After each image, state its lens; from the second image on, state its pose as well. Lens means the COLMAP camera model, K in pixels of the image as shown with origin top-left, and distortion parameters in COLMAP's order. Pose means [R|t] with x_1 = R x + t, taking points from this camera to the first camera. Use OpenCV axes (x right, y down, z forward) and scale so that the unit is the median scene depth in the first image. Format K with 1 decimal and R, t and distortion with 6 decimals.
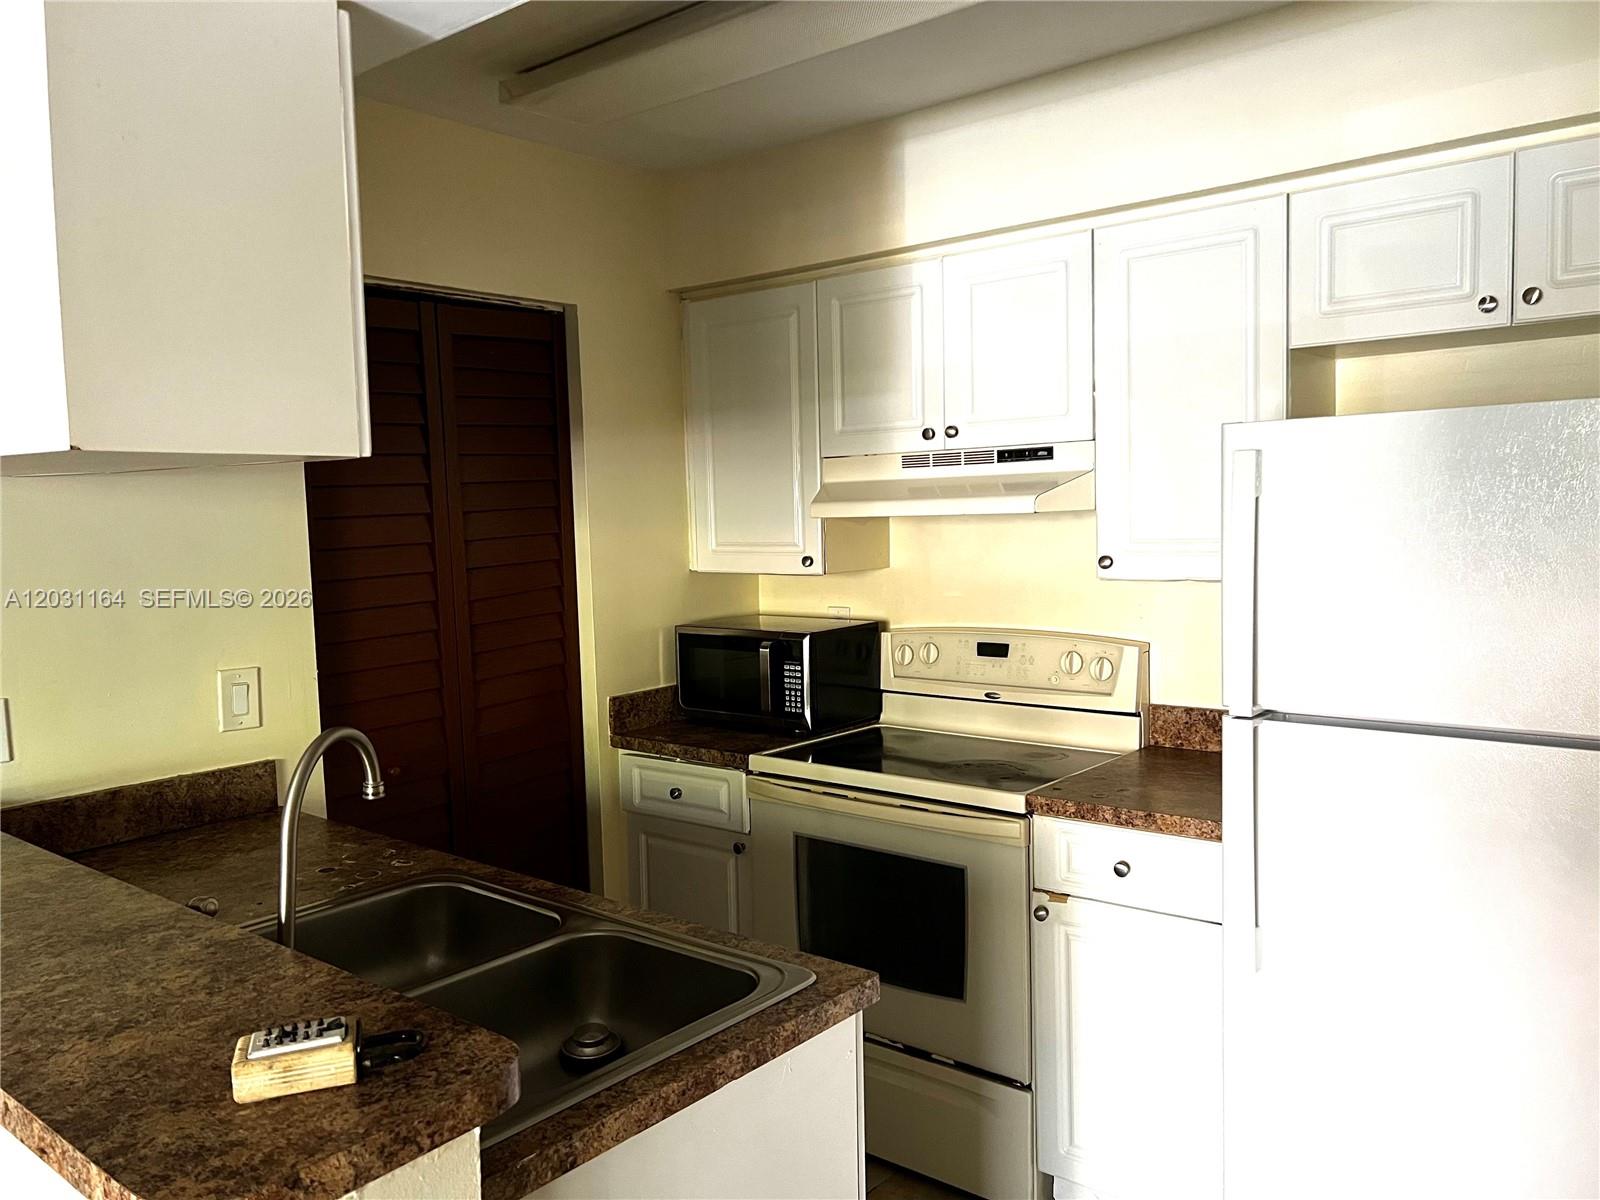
lens RADIAL K [[1213.3, 0, 800.0], [0, 1213.3, 600.0], [0, 0, 1]] dist [0.000021, -0.000263]
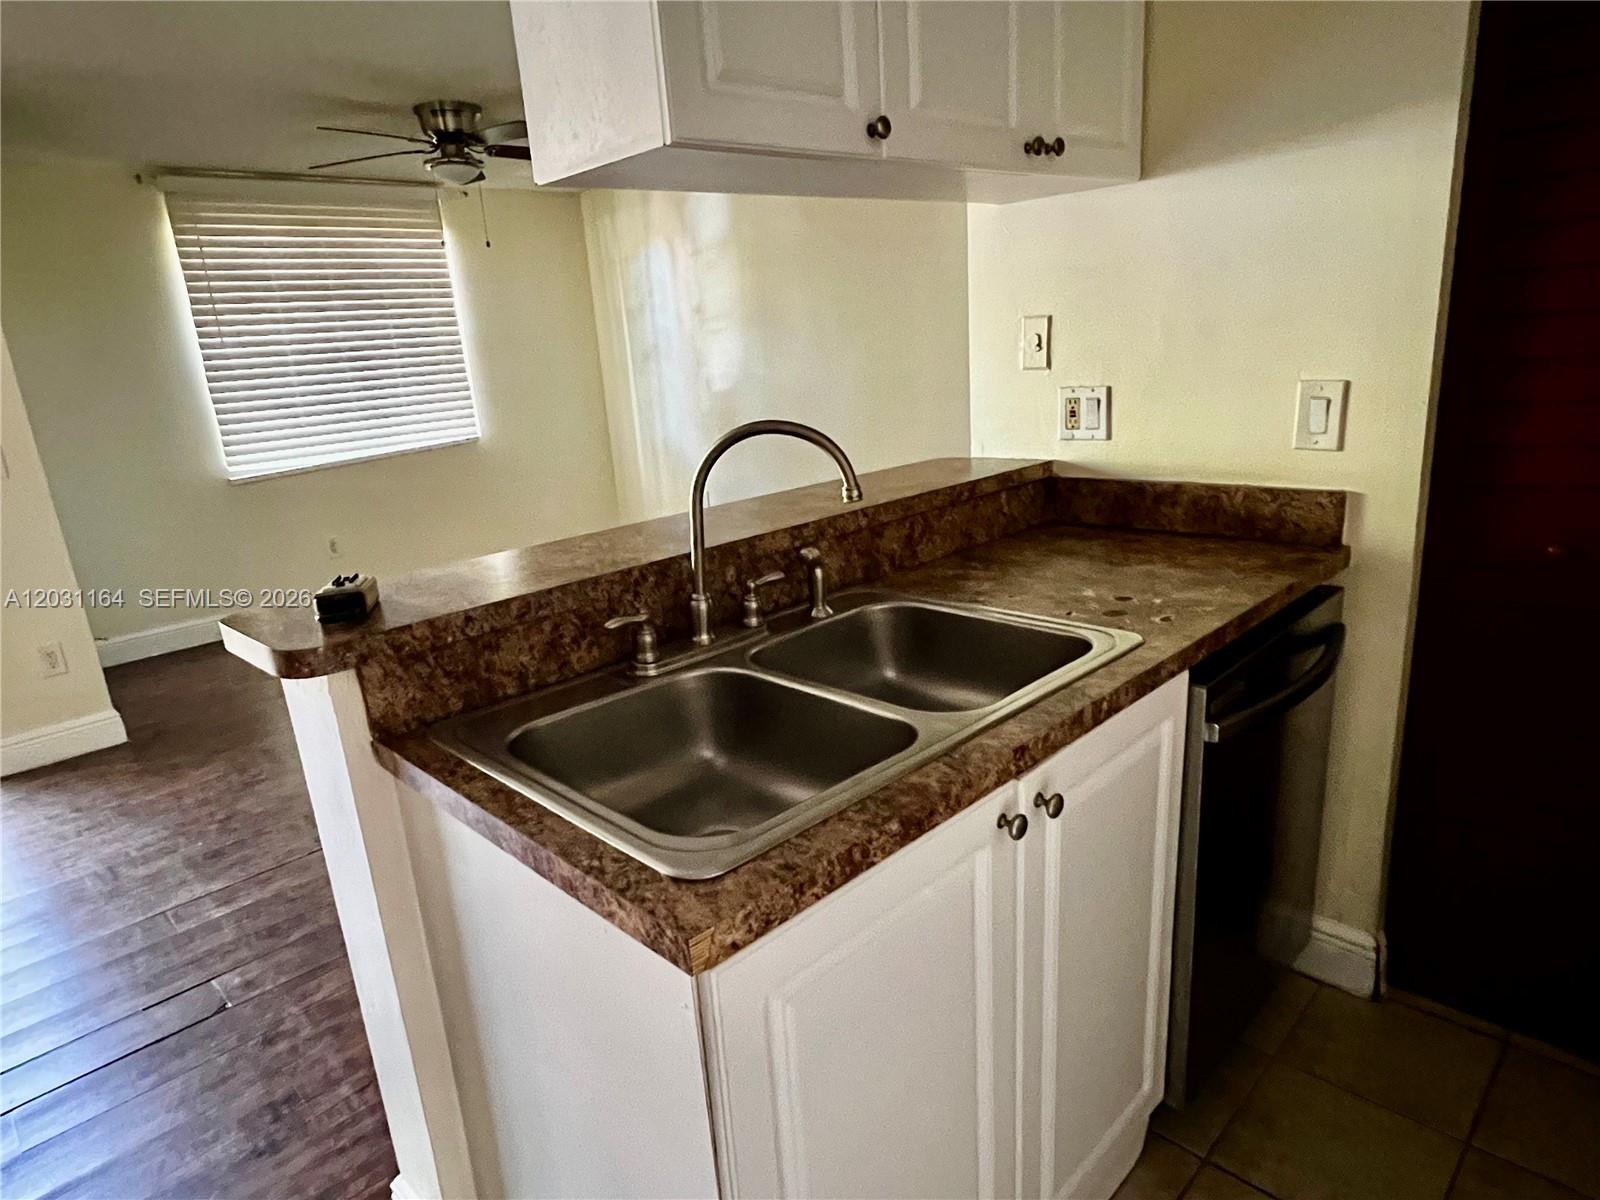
lens RADIAL K [[953.6, 0, 798.8], [0, 953.6, 626.8], [0, 0, 1]] dist [0.000000, 0.000065]
pose [[-0.104682, 0.319766, -0.941696, 0.301230], [-0.001522, 0.946846, 0.321684, 0.003941], [0.994505, 0.035108, -0.098631, 0.719457]]
